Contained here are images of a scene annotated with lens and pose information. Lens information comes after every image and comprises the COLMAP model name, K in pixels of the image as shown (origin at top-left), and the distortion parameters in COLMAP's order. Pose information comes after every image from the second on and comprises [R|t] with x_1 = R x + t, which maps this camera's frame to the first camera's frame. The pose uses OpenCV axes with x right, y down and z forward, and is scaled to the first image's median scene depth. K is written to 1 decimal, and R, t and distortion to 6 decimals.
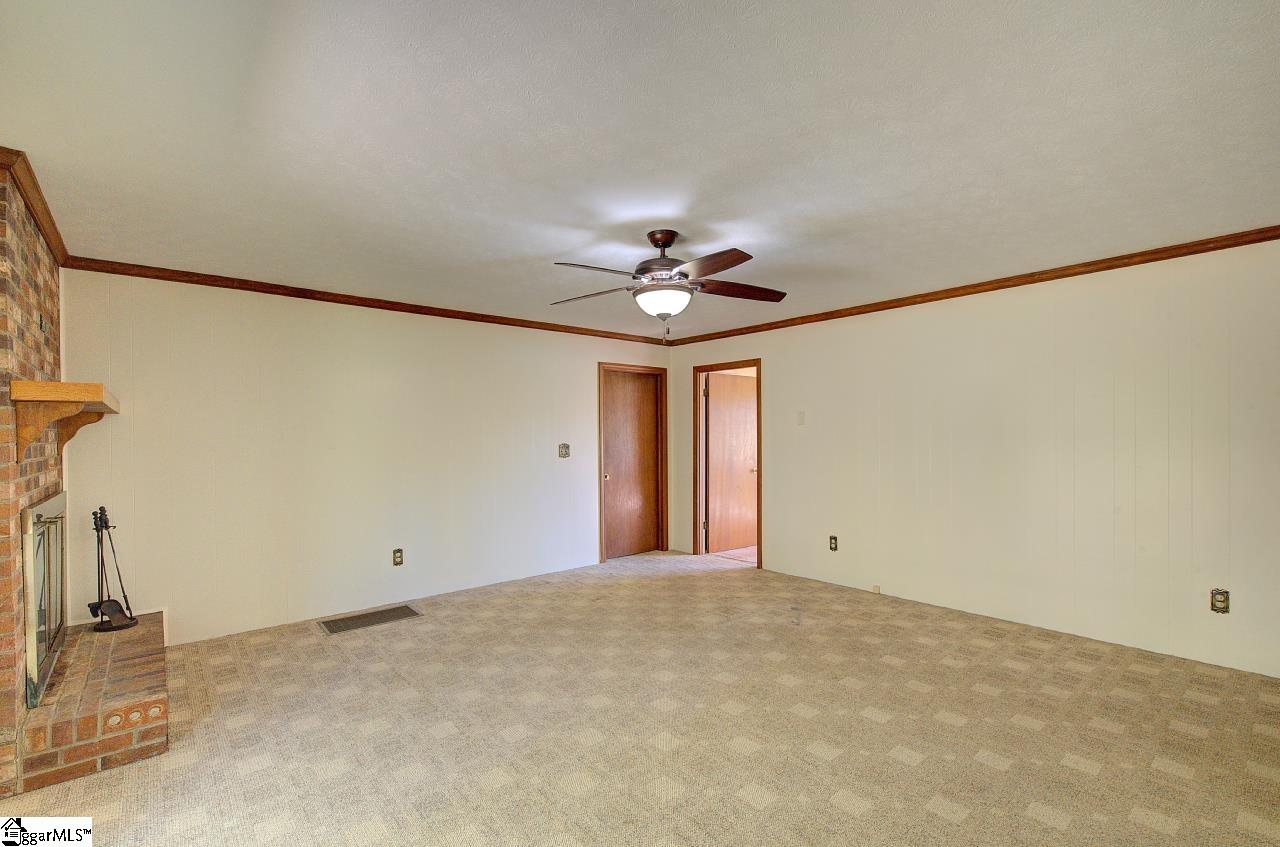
lens RADIAL K [[568.7, 0, 651.9], [0, 568.7, 435.2], [0, 0, 1]] dist [-0.004042, 0.000145]
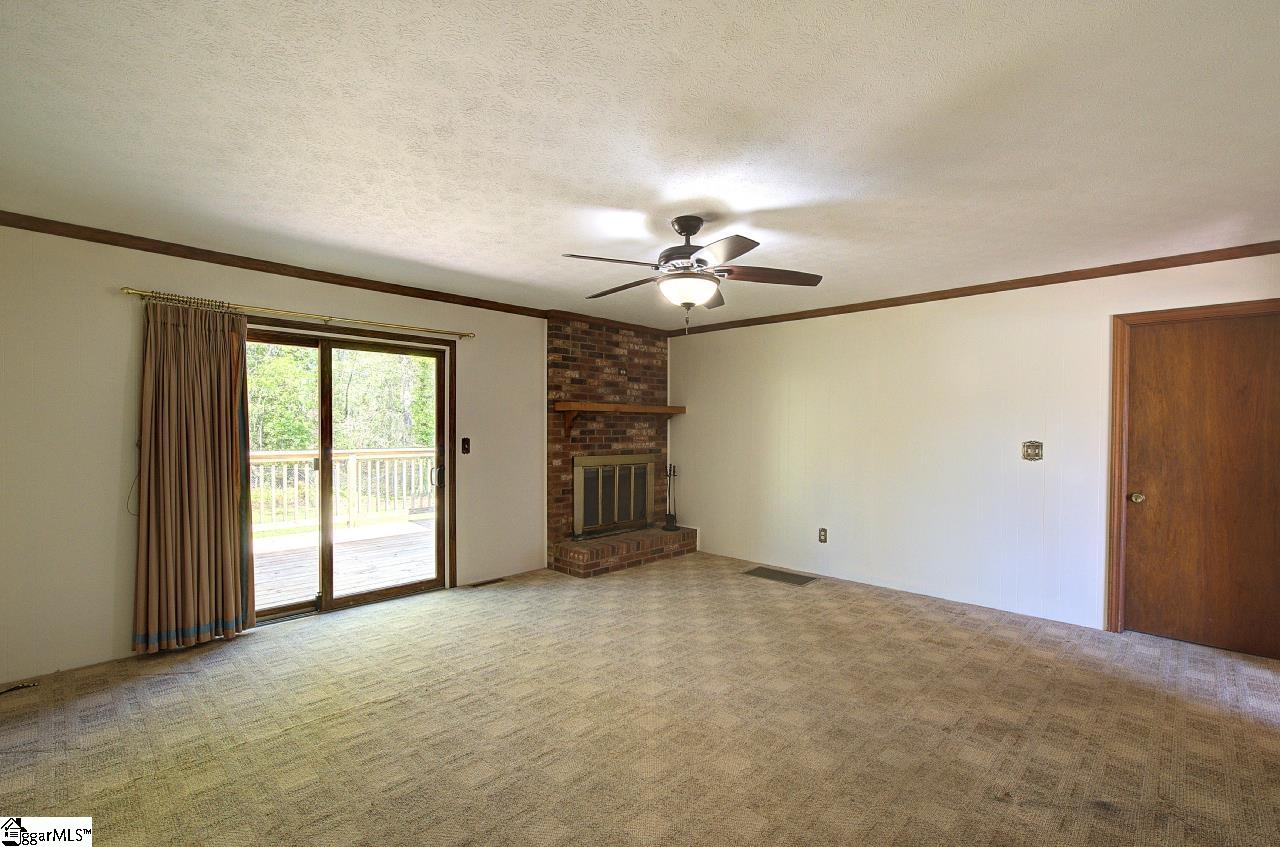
lens RADIAL K [[572.5, 0, 642.2], [0, 572.5, 433.8], [0, 0, 1]] dist [-0.022869, 0.016302]
pose [[0.076351, 0.020918, -0.996862, 0.720019], [-0.007462, 0.999764, 0.020408, -0.006950], [0.997053, 0.005880, 0.076489, 0.618658]]
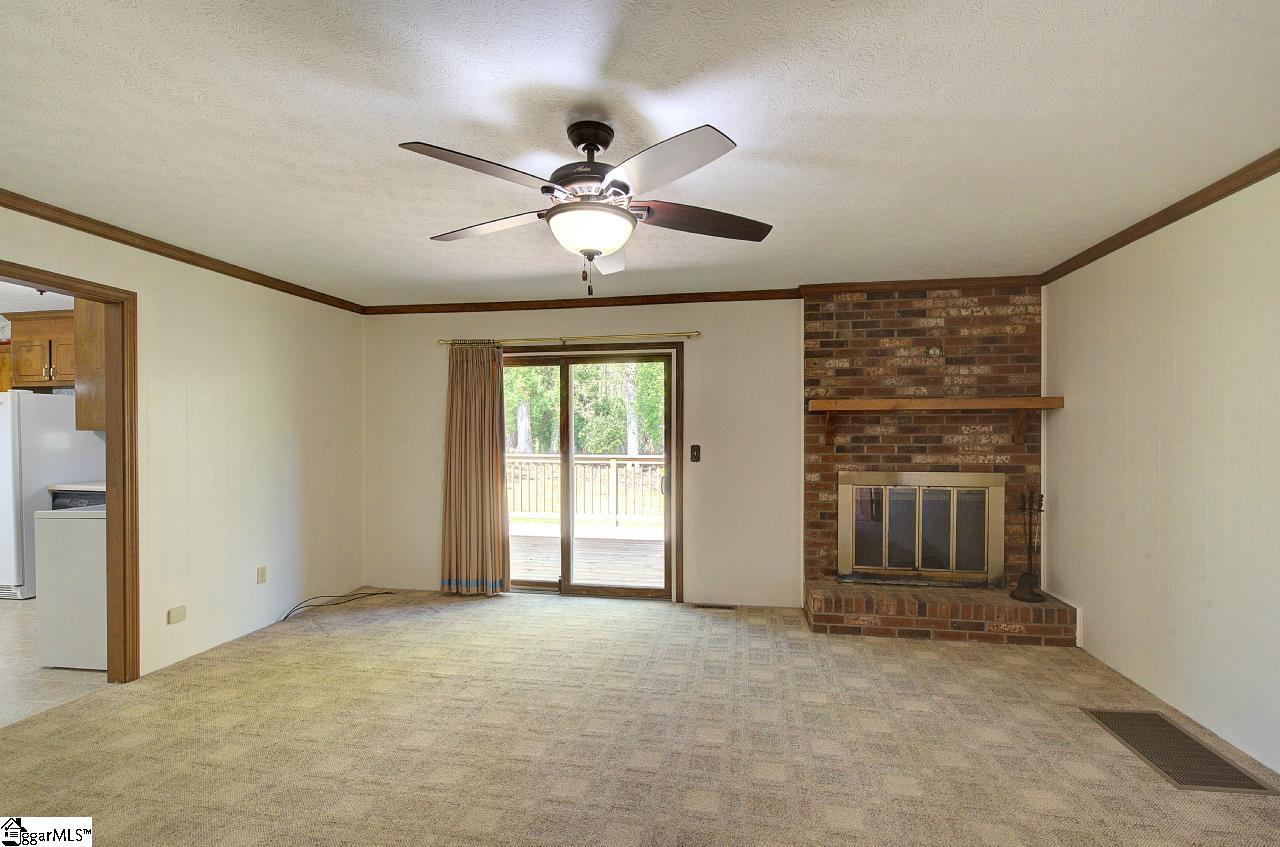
lens RADIAL K [[572.5, 0, 642.2], [0, 572.5, 433.8], [0, 0, 1]] dist [-0.022869, 0.016302]
pose [[-0.779228, 0.011218, -0.626641, 0.286814], [0.007359, 0.999935, 0.008750, -0.003021], [0.626698, 0.002207, -0.779259, 1.134602]]
